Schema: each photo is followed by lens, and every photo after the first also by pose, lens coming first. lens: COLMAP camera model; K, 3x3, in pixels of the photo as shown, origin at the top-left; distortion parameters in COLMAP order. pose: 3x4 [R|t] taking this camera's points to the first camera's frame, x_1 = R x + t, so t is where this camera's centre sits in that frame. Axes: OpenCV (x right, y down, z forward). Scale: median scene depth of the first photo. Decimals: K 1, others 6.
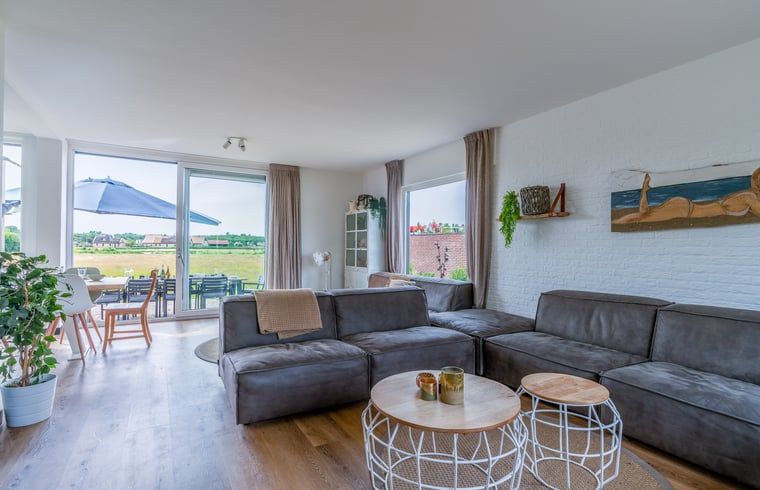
lens RADIAL K [[381.9, 0, 380.8], [0, 381.9, 239.1], [0, 0, 1]] dist [-0.004392, -0.000798]
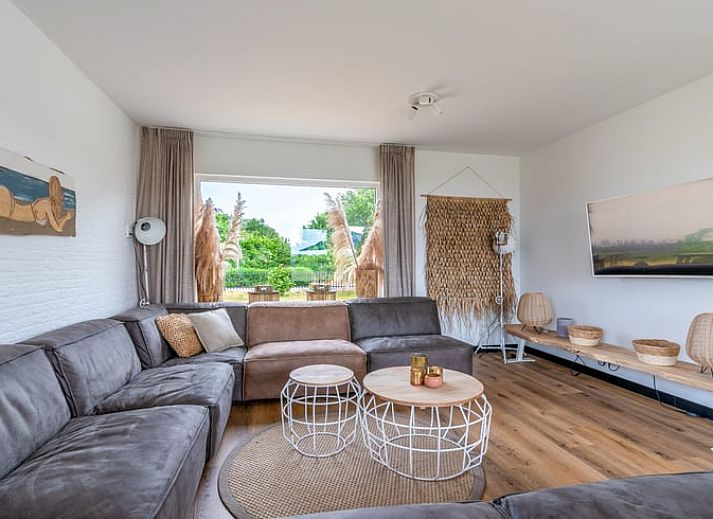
lens RADIAL K [[385.5, 0, 360.5], [0, 385.5, 257.3], [0, 0, 1]] dist [-0.002613, -0.000329]
pose [[-0.949225, -0.002878, 0.314584, -0.029351], [-0.013409, 0.999419, -0.031319, 0.024385], [-0.314311, -0.033947, -0.948713, 1.271254]]
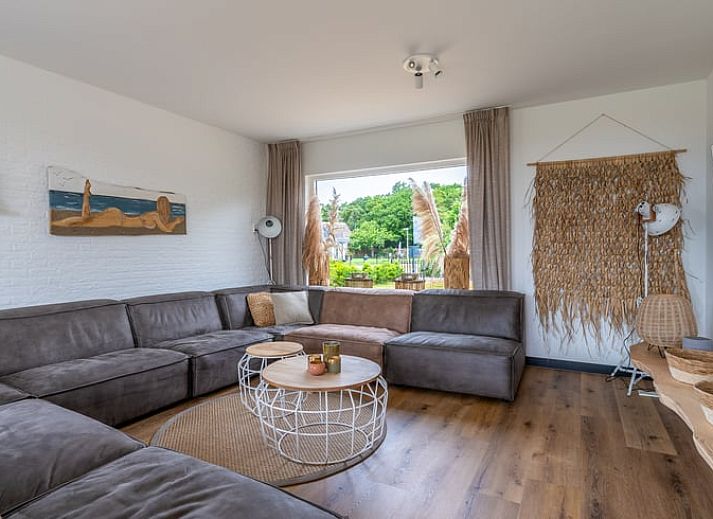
lens RADIAL K [[412.0, 0, 356.5], [0, 412.0, 259.5], [0, 0, 1]] dist [-0.000438, 0.000154]
pose [[-0.519640, -0.018420, 0.854187, -0.585908], [-0.014335, 0.999815, 0.012840, 0.016830], [-0.854265, -0.005573, -0.519808, 0.900537]]
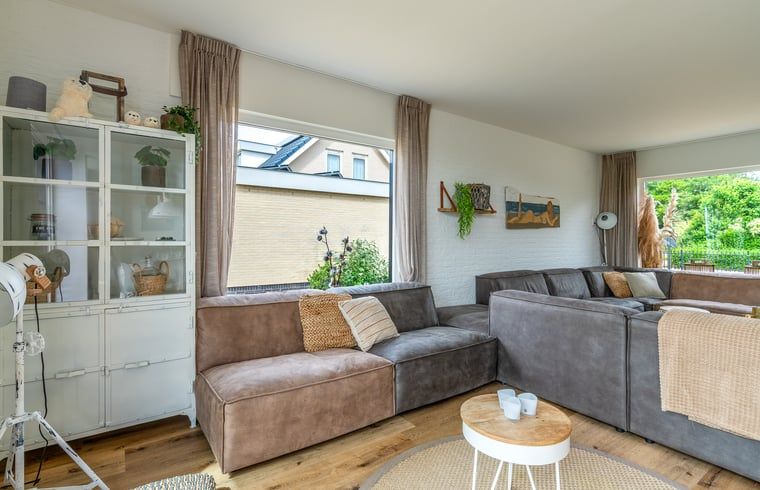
lens RADIAL K [[381.9, 0, 380.8], [0, 381.9, 239.1], [0, 0, 1]] dist [-0.004392, -0.000798]
pose [[-0.089832, -0.004993, 0.995944, -0.810207], [-0.028242, 0.999598, 0.002464, 0.032694], [-0.995556, -0.027906, -0.089937, 1.626681]]
